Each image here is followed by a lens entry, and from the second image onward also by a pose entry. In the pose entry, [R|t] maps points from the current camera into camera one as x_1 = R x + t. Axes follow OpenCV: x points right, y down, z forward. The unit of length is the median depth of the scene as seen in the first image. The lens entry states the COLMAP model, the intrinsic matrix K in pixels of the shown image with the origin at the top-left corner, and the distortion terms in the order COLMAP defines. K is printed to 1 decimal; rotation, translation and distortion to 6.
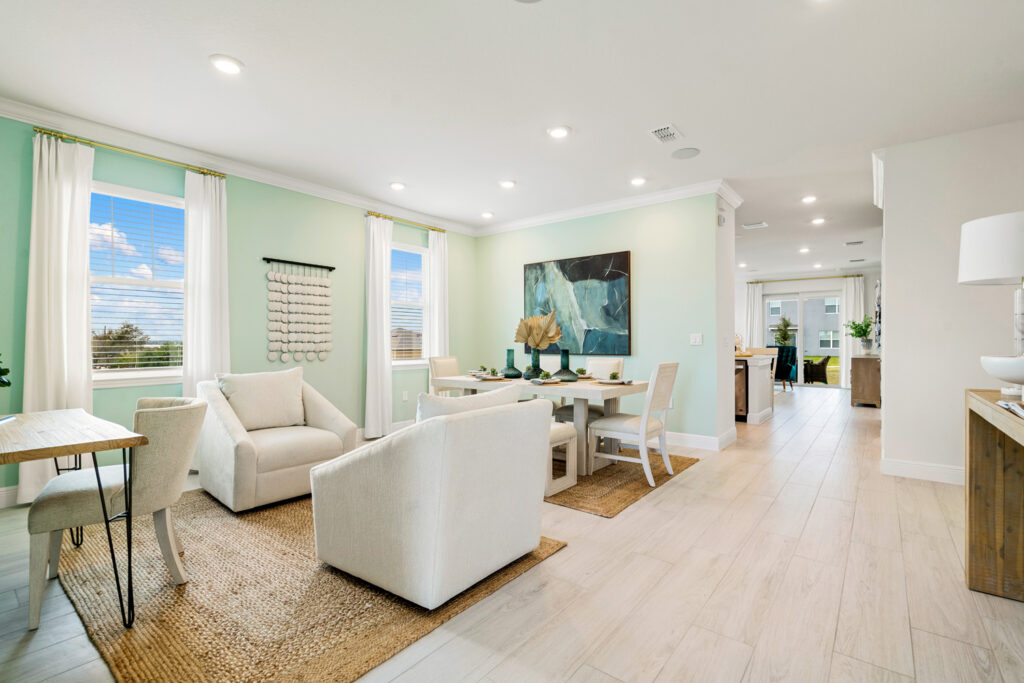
lens RADIAL K [[462.0, 0, 512.7], [0, 462.0, 344.6], [0, 0, 1]] dist [-0.009010, 0.003474]
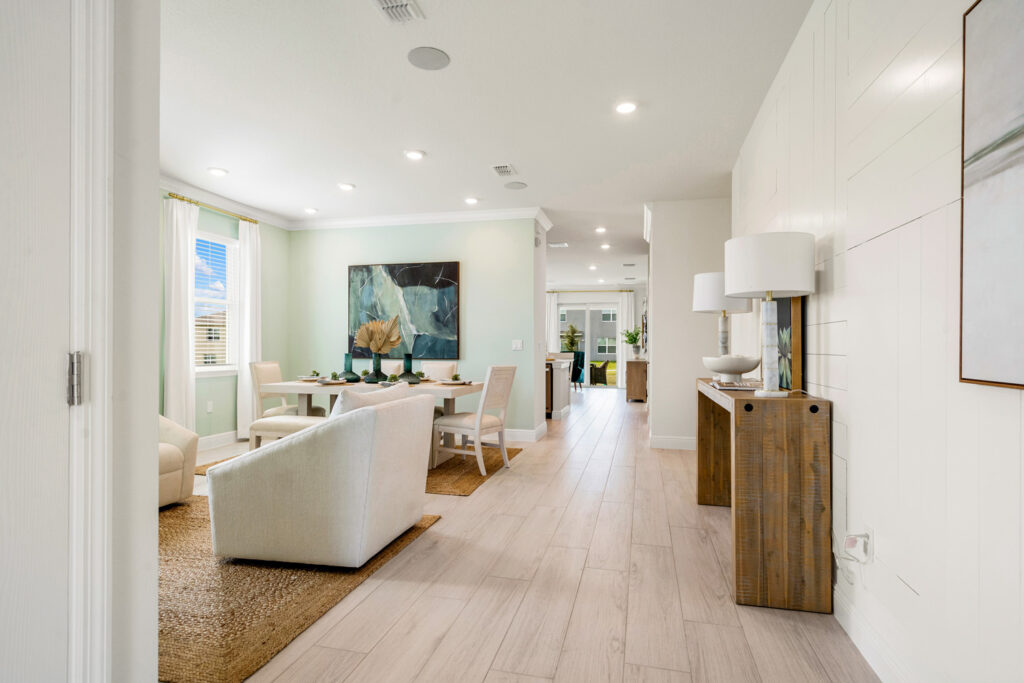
lens RADIAL K [[519.5, 0, 511.8], [0, 519.5, 346.3], [0, 0, 1]] dist [-0.001578, 0.002730]
pose [[0.910153, 0.006598, 0.414221, -0.141287], [-0.003948, 0.999966, -0.007254, 0.001131], [-0.414255, 0.004967, 0.910148, -0.153989]]
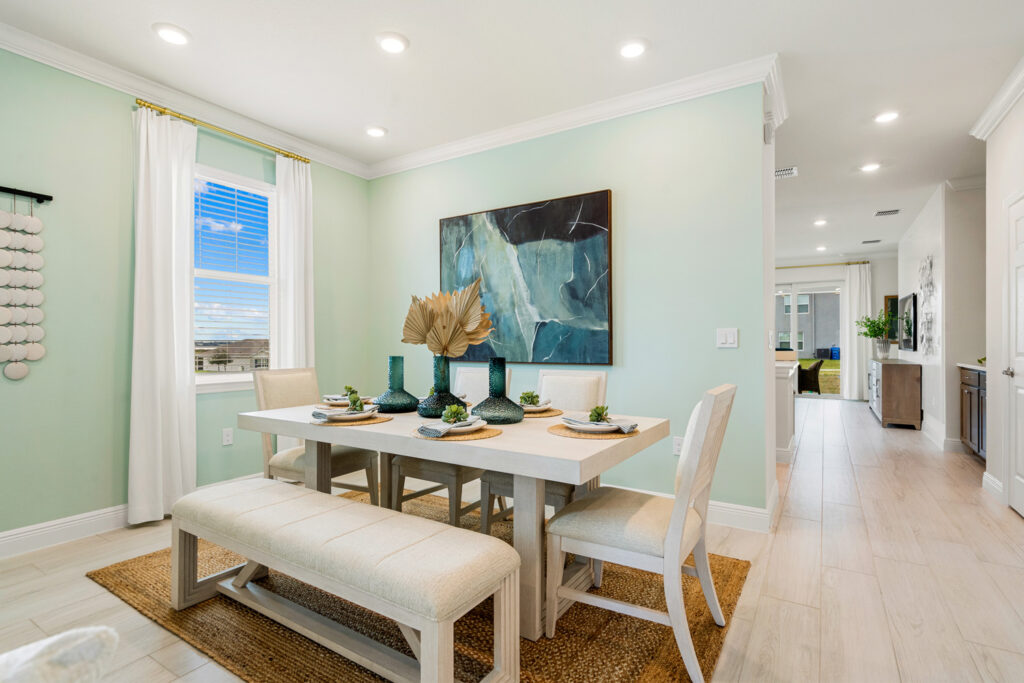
lens RADIAL K [[493.5, 0, 511.5], [0, 493.5, 344.0], [0, 0, 1]] dist [0.002936, -0.000366]
pose [[0.994186, -0.000650, 0.107673, 0.061499], [0.001261, 0.999983, -0.005608, -0.000642], [-0.107668, 0.005711, 0.994171, 0.408386]]
